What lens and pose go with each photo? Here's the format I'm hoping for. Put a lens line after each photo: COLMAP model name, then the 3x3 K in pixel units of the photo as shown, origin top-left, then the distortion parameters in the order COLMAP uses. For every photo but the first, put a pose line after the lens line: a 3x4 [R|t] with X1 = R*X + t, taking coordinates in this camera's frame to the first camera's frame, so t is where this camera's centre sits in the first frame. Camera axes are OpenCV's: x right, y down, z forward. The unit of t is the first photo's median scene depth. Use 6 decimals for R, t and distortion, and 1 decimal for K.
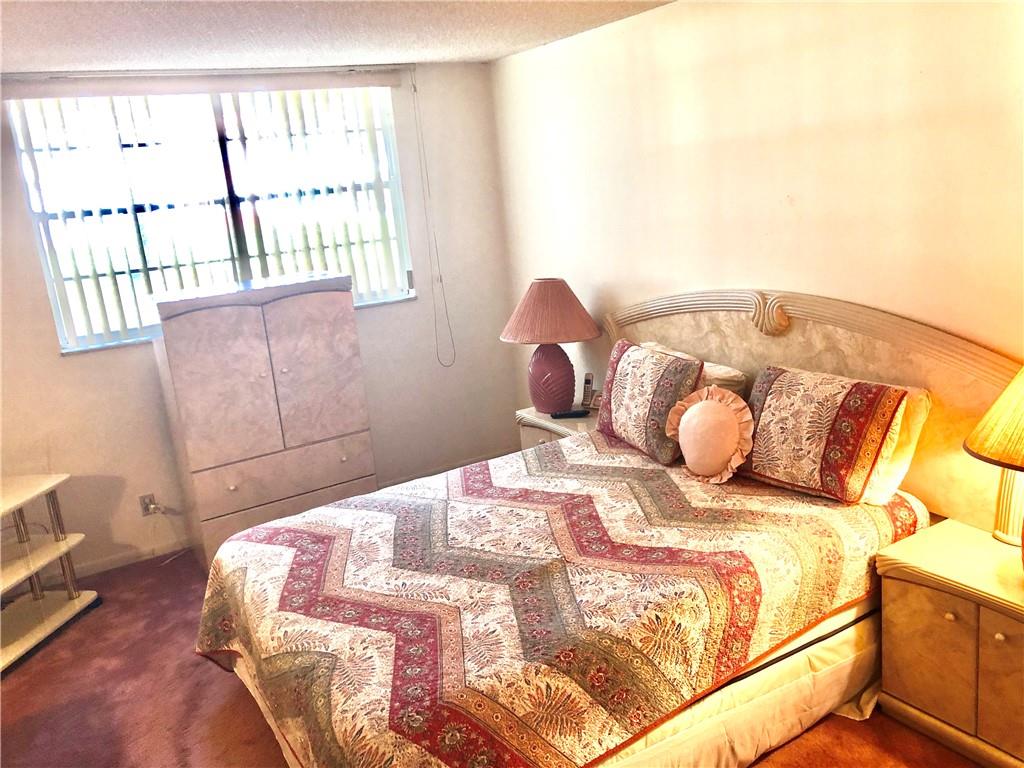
lens RADIAL K [[842.2, 0, 512.0], [0, 842.2, 384.0], [0, 0, 1]] dist [0.019299, 0.010500]
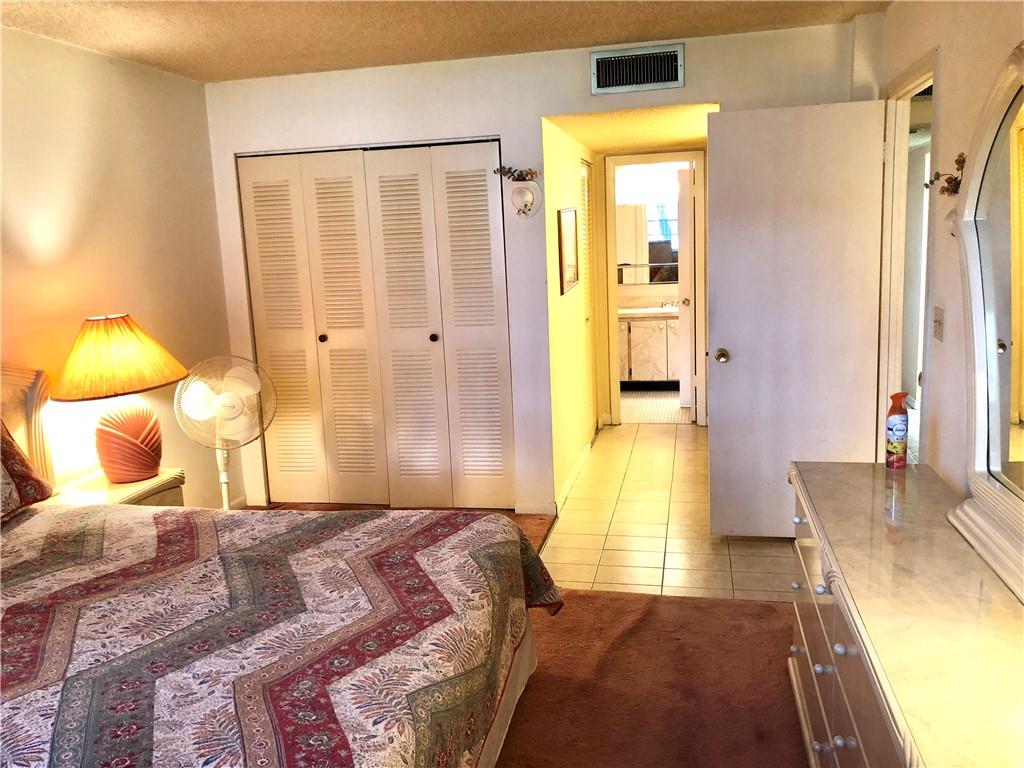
lens RADIAL K [[842.2, 0, 512.0], [0, 842.2, 384.0], [0, 0, 1]] dist [0.019299, 0.010500]
pose [[-0.742954, 0.011111, 0.669250, -0.800509], [0.265439, 0.922770, 0.279352, -0.147454], [-0.614460, 0.385191, -0.688525, 1.315581]]
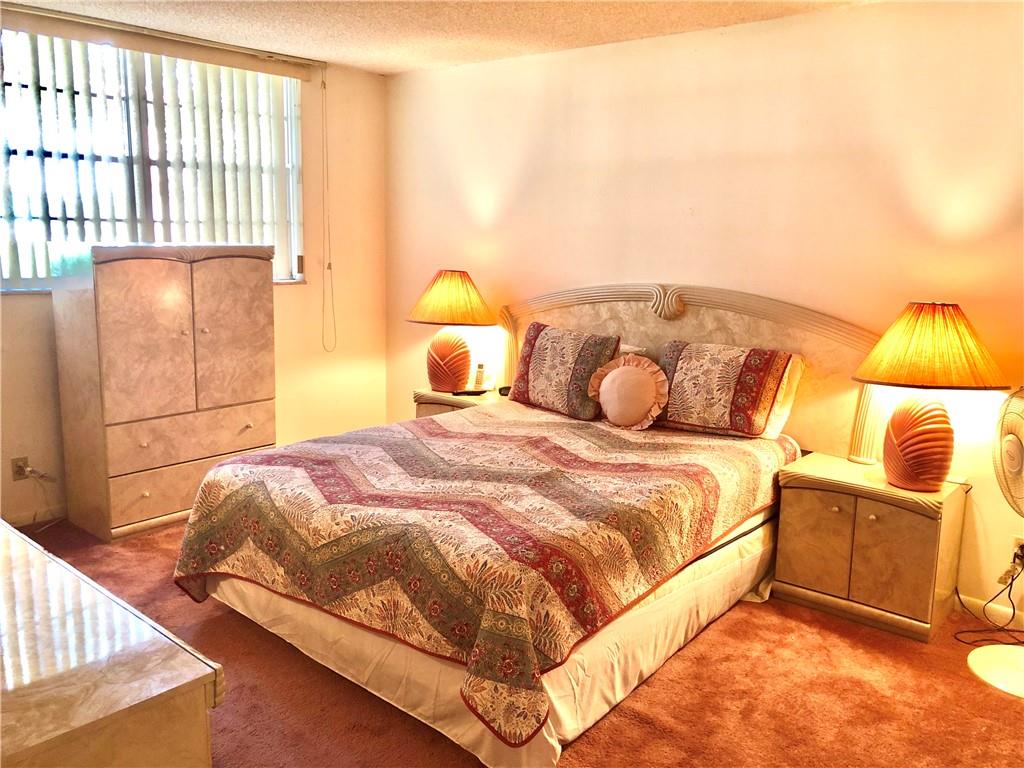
lens RADIAL K [[835.2, 0, 516.4], [0, 835.2, 388.2], [0, 0, 1]] dist [0.139824, -0.339365]
pose [[0.940821, 0.054445, 0.334503, -0.381070], [-0.031629, 0.996809, -0.073284, 0.172004], [-0.337425, 0.058368, 0.939541, -0.103577]]
